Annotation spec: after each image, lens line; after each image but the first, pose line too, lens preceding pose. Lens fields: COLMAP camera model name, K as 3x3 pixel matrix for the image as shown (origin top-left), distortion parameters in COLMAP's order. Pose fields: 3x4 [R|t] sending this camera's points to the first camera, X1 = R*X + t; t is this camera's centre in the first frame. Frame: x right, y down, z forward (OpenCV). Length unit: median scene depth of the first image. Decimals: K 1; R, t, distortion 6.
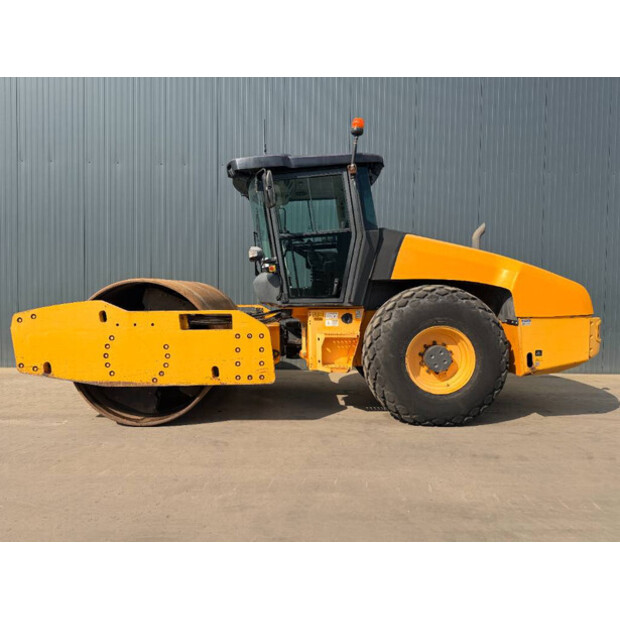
lens RADIAL K [[406.9, 0, 300.3], [0, 406.9, 311.7], [0, 0, 1]] dist [0.033274, -0.000278]
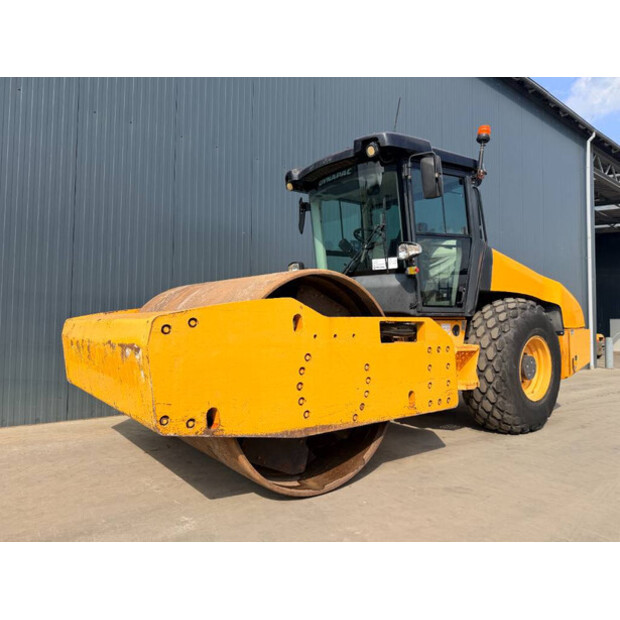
lens RADIAL K [[432.0, 0, 310.0], [0, 432.0, 310.0], [0, 0, 1]] dist [0.038617, -0.001945]
pose [[0.807740, 0.027462, 0.588899, -0.799710], [0.015275, 0.997604, -0.067472, 0.034188], [-0.589341, 0.063495, 0.805385, 0.426807]]
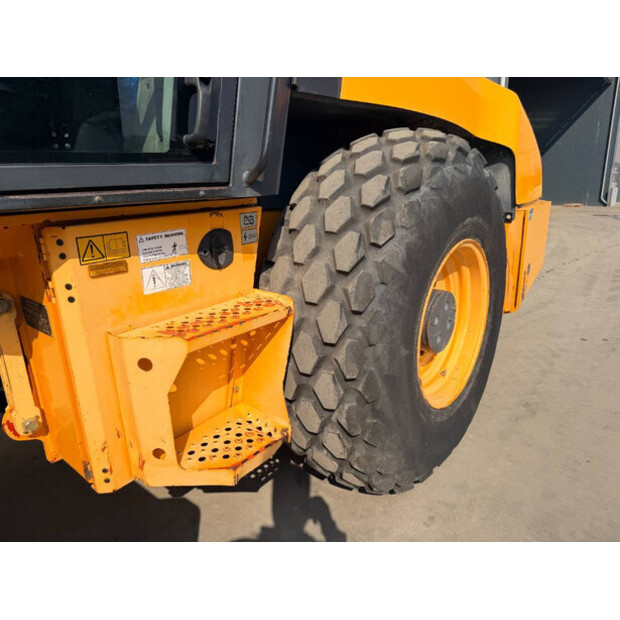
lens RADIAL K [[432.0, 0, 310.0], [0, 432.0, 310.0], [0, 0, 1]] dist [0.038617, -0.001945]
pose [[0.664491, -0.225910, 0.712331, -0.055660], [0.060338, 0.966319, 0.250174, -0.012573], [-0.744856, -0.123257, 0.655741, 0.830584]]
